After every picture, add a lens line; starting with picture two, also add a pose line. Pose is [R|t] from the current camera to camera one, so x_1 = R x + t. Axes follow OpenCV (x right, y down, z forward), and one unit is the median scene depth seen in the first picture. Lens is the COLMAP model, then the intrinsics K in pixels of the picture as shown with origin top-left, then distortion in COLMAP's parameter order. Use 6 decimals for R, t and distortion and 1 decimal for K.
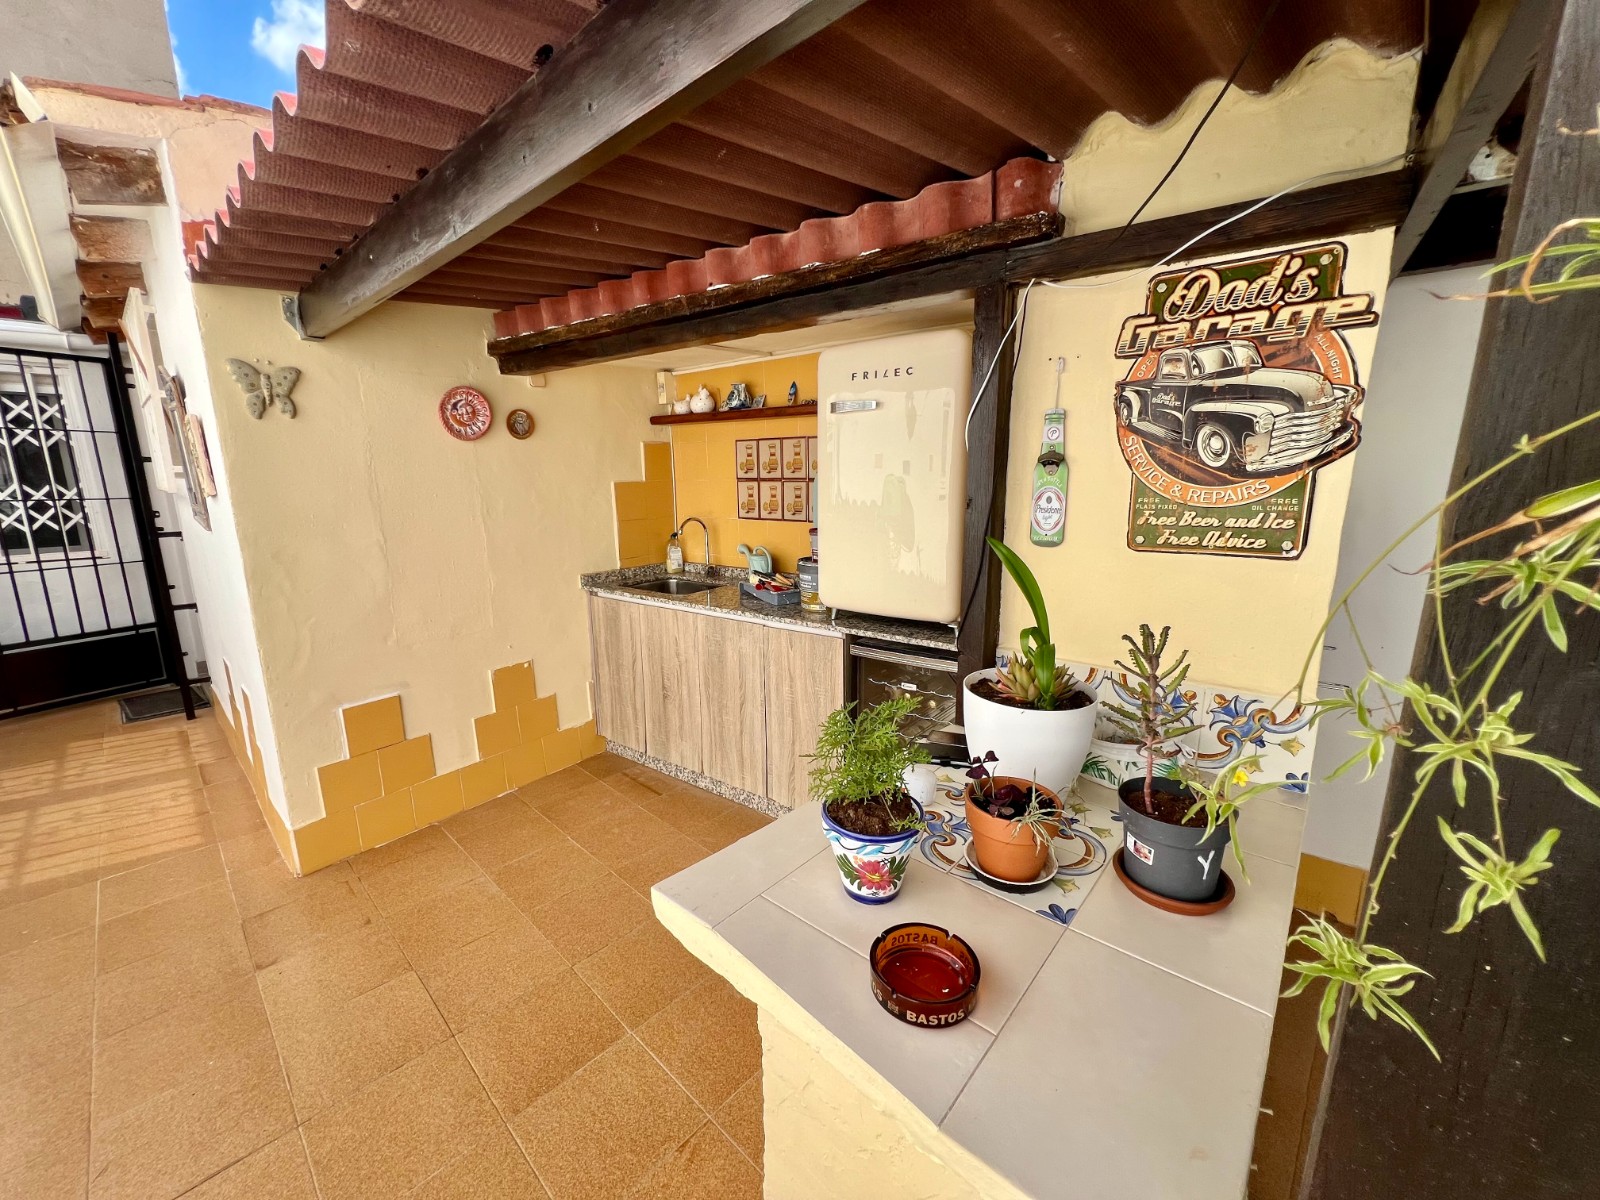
lens RADIAL K [[641.2, 0, 794.4], [0, 641.2, 600.2], [0, 0, 1]] dist [-0.002317, 0.001392]
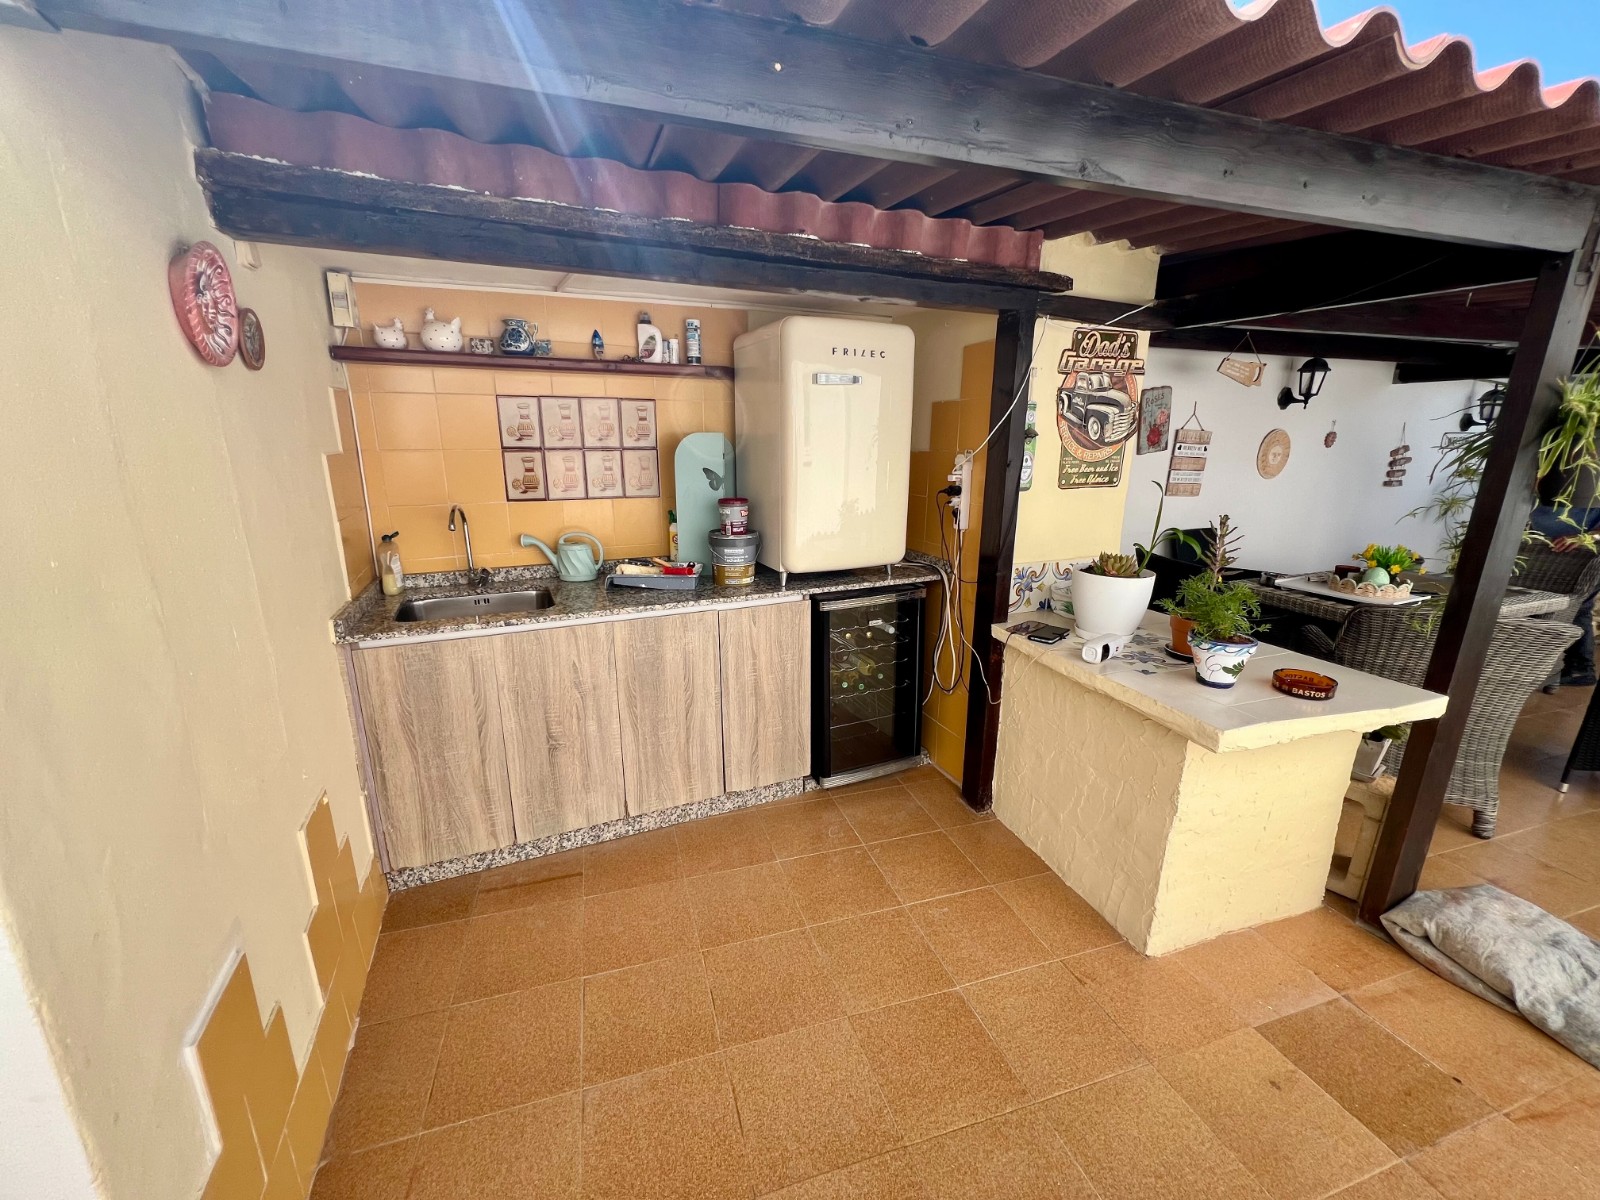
lens RADIAL K [[641.2, 0, 794.4], [0, 641.2, 600.2], [0, 0, 1]] dist [-0.002317, 0.001392]
pose [[0.482871, -0.207399, 0.850777, -0.852901], [0.165906, 0.975620, 0.143670, -0.097180], [-0.859832, 0.071775, 0.505507, 0.494774]]
